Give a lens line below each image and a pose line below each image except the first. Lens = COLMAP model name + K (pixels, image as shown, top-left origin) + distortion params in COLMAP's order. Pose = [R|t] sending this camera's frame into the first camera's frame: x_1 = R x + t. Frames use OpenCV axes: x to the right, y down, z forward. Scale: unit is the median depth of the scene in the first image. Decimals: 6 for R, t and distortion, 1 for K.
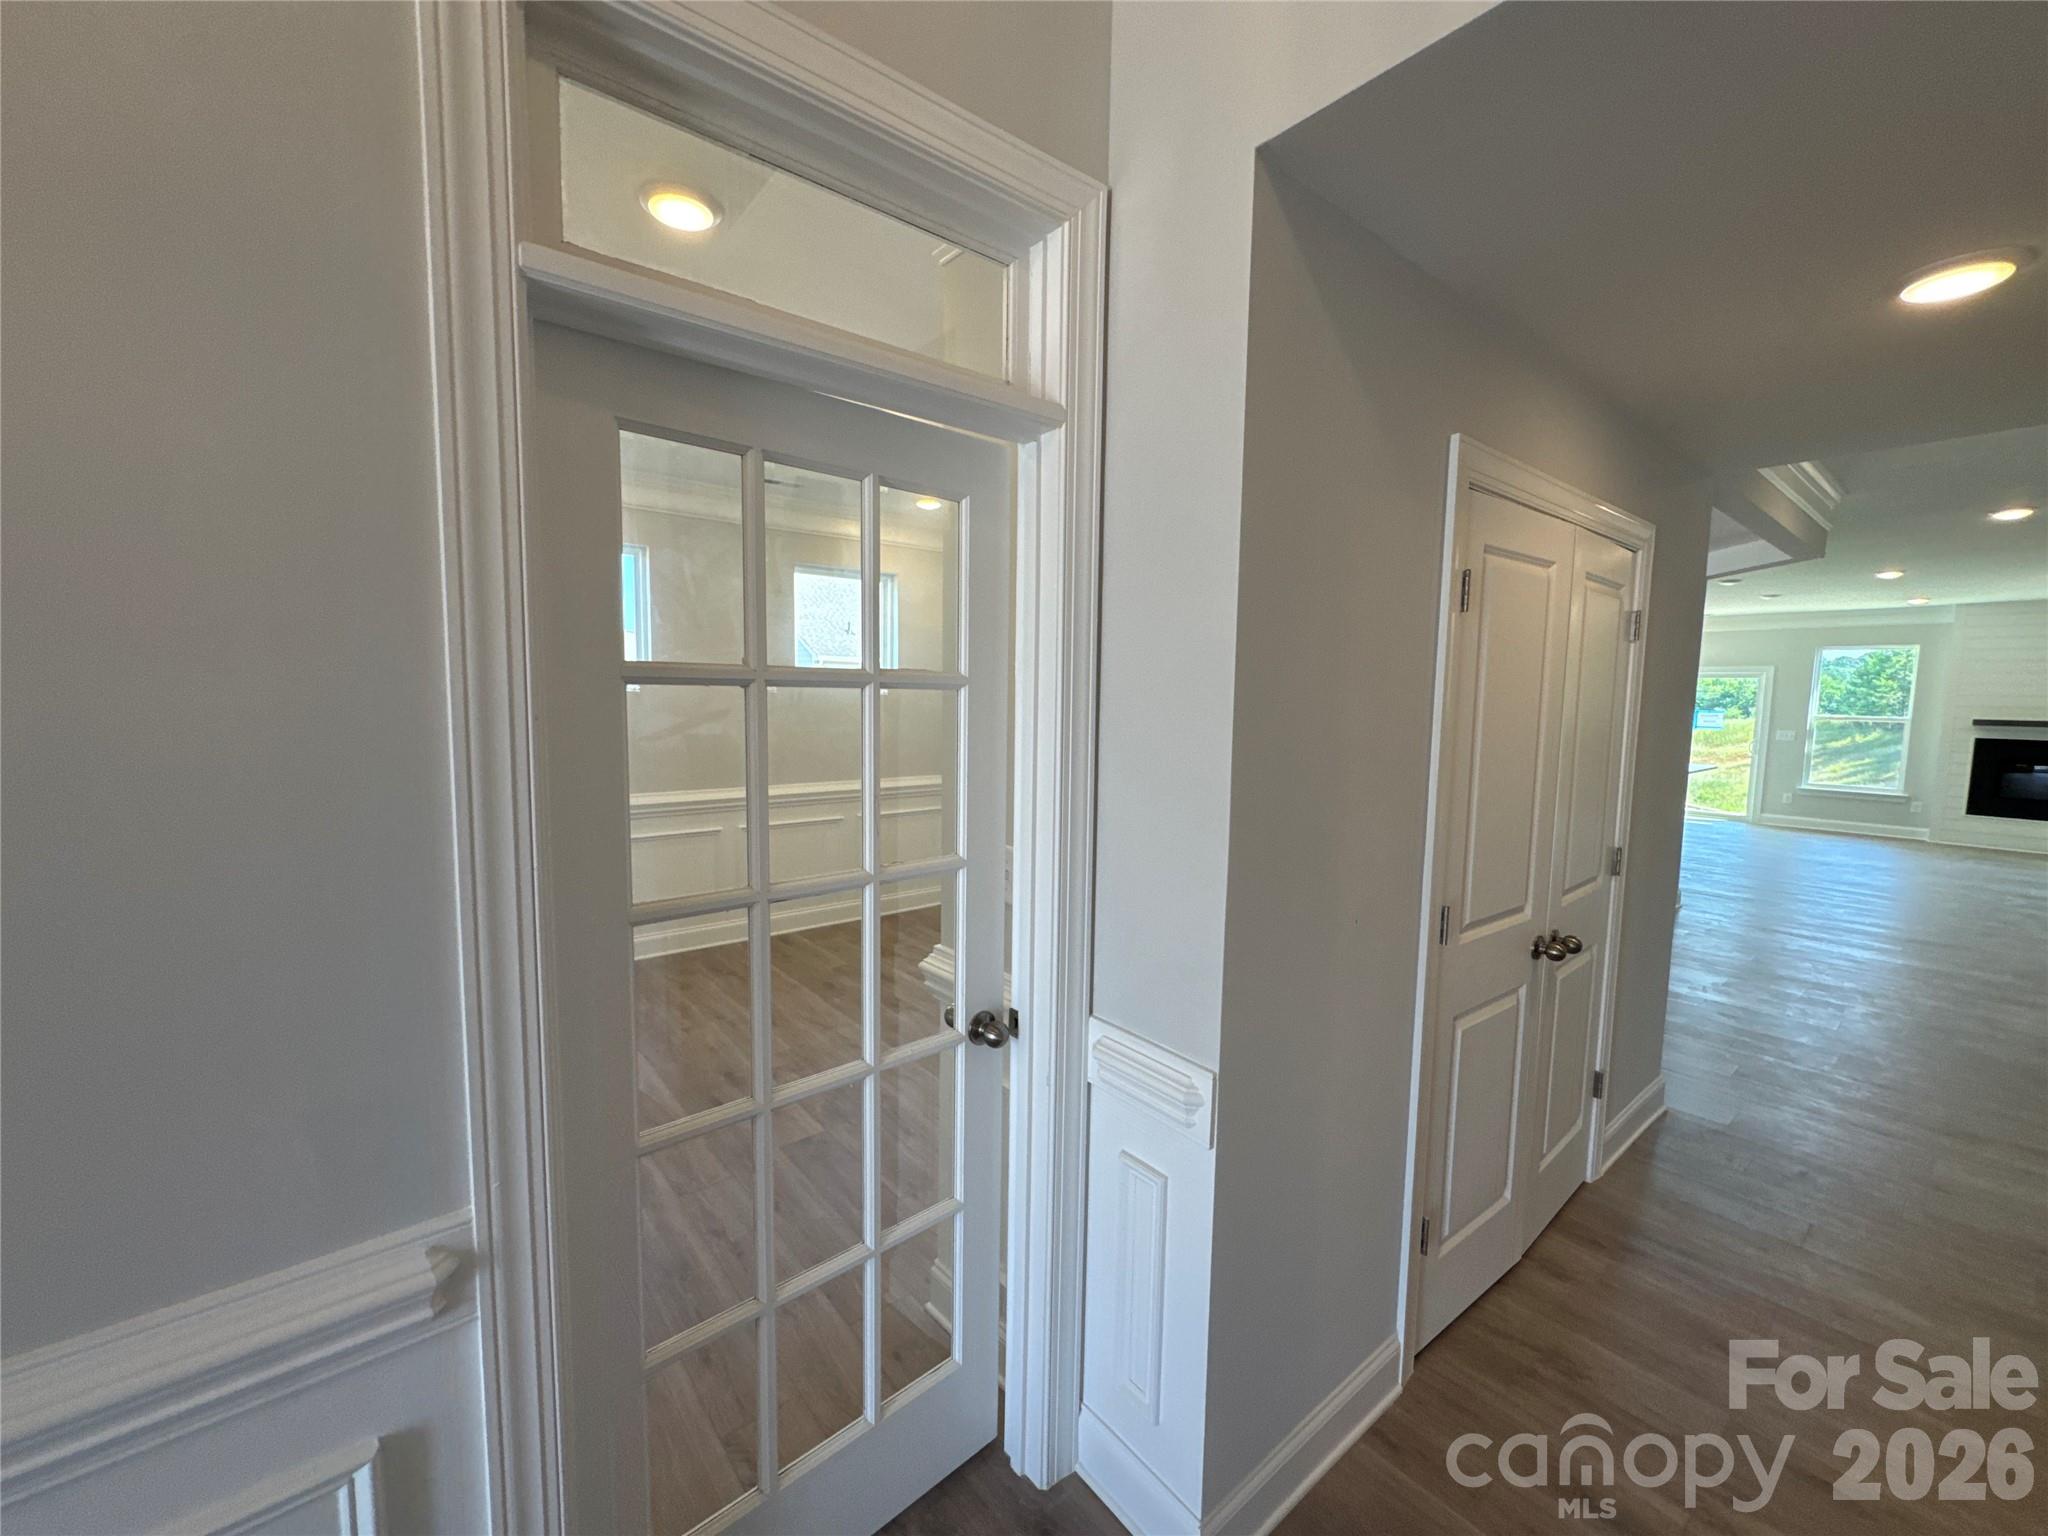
lens RADIAL K [[817.6, 0, 1022.0], [0, 817.6, 753.1], [0, 0, 1]] dist [-0.002238, 0.000219]
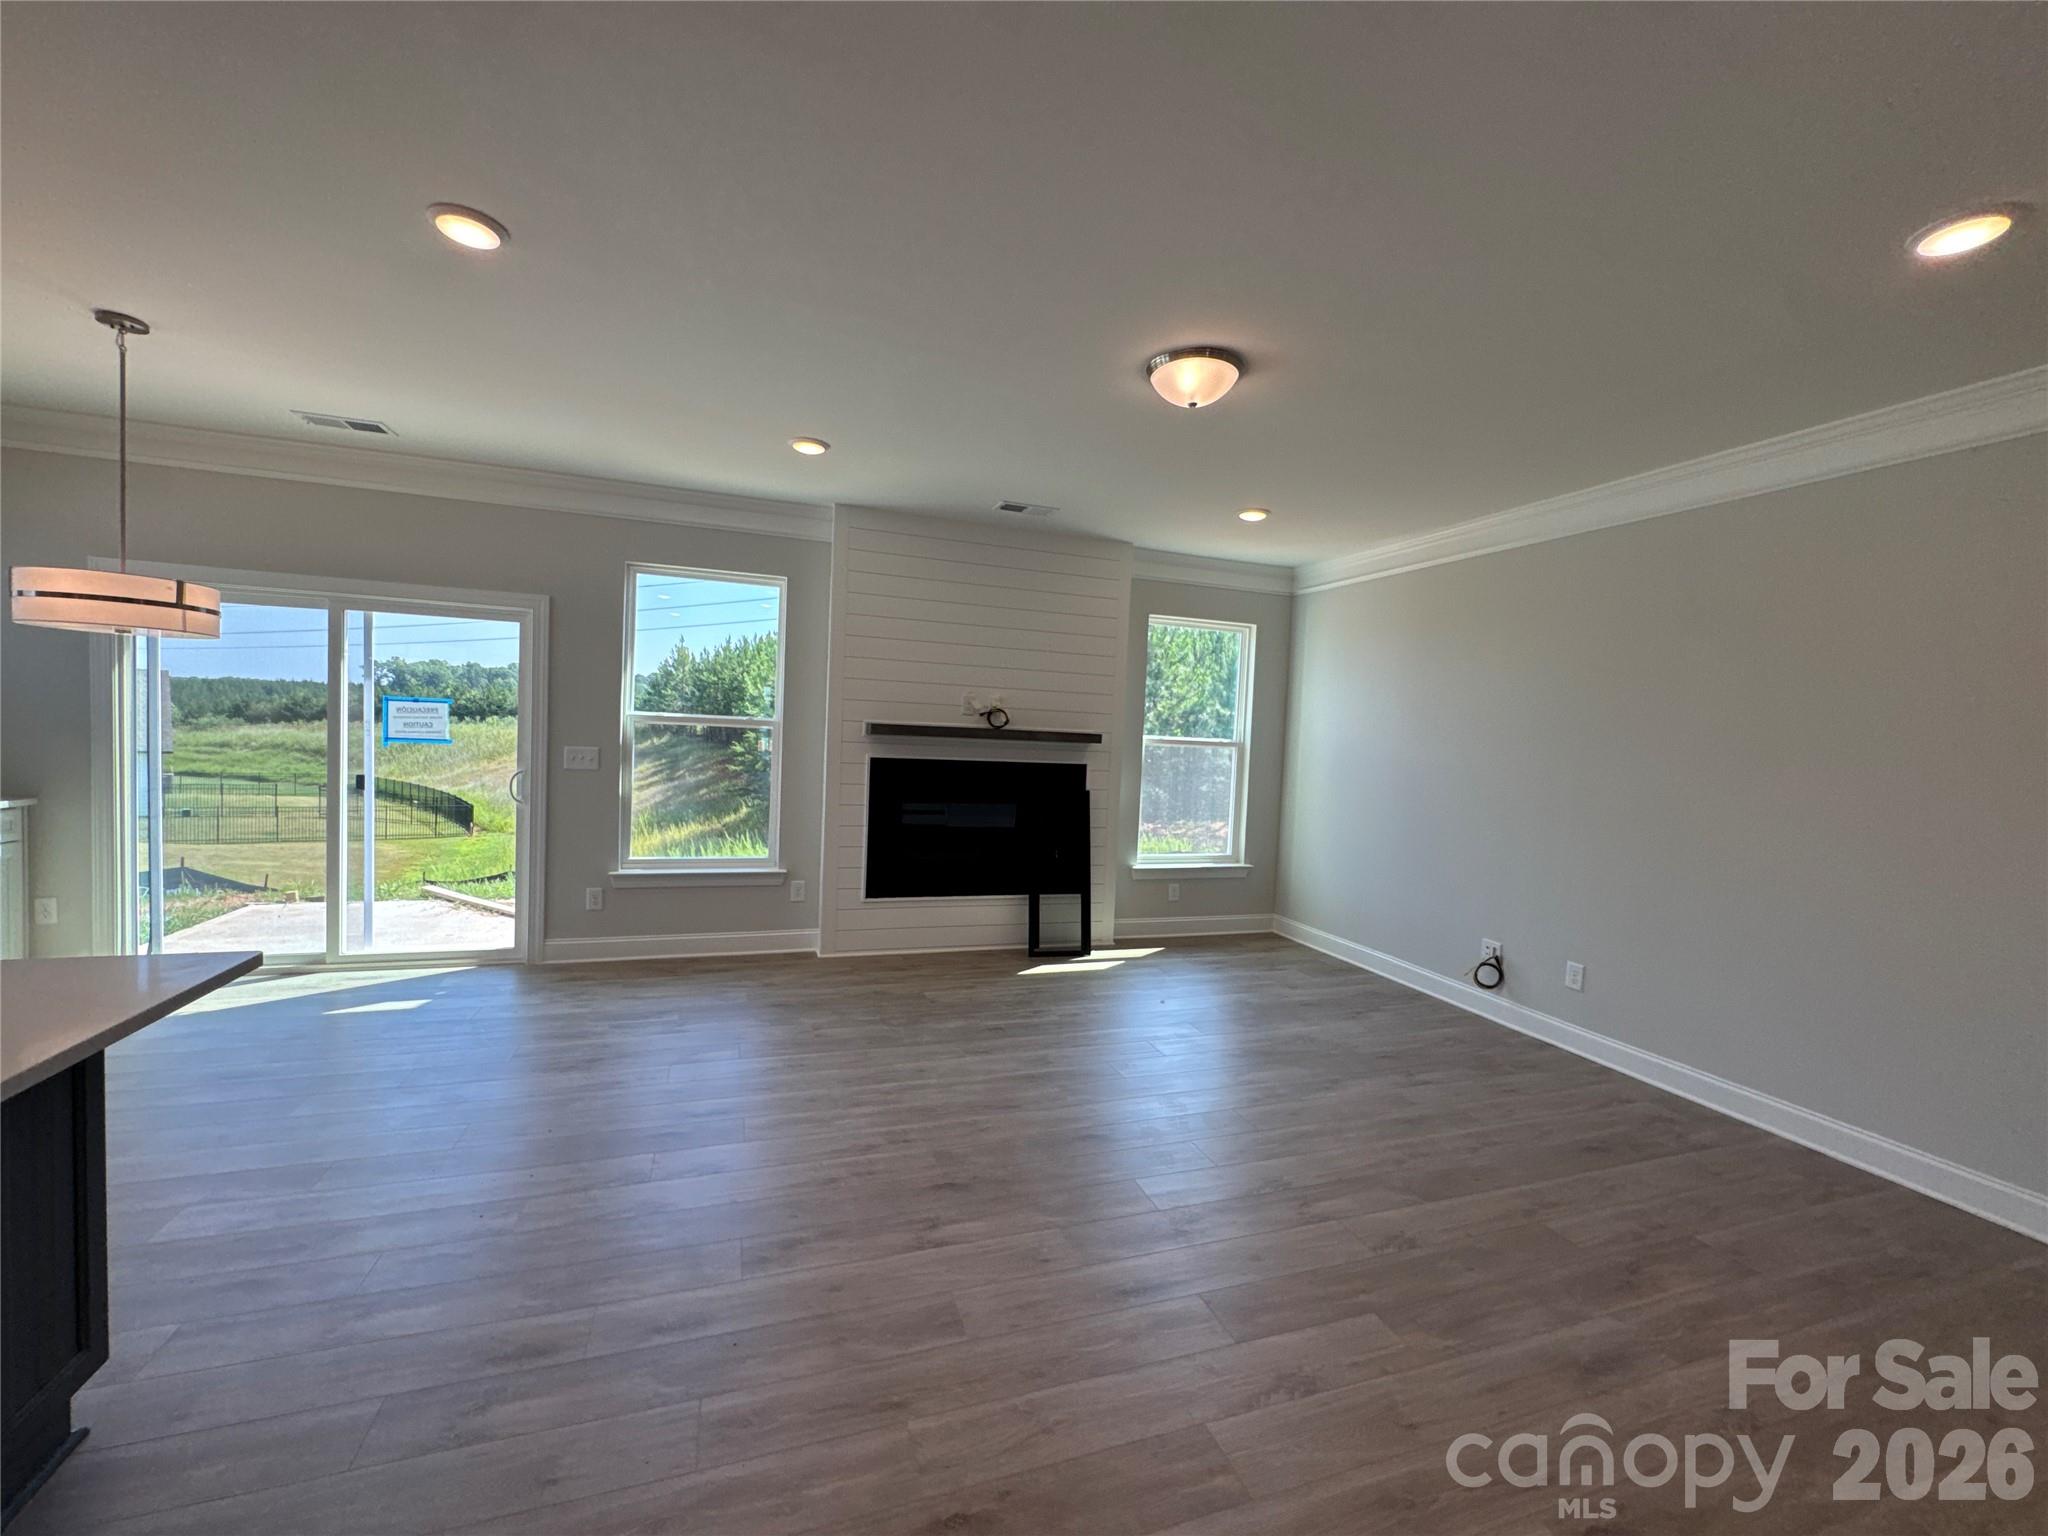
lens RADIAL K [[817.6, 0, 1022.5], [0, 817.6, 764.8], [0, 0, 1]] dist [-0.002238, 0.000219]
pose [[0.338993, -0.043056, 0.939803, 0.615360], [0.034714, 0.998844, 0.033240, -0.024571], [-0.940148, 0.021357, 0.340096, 0.641400]]
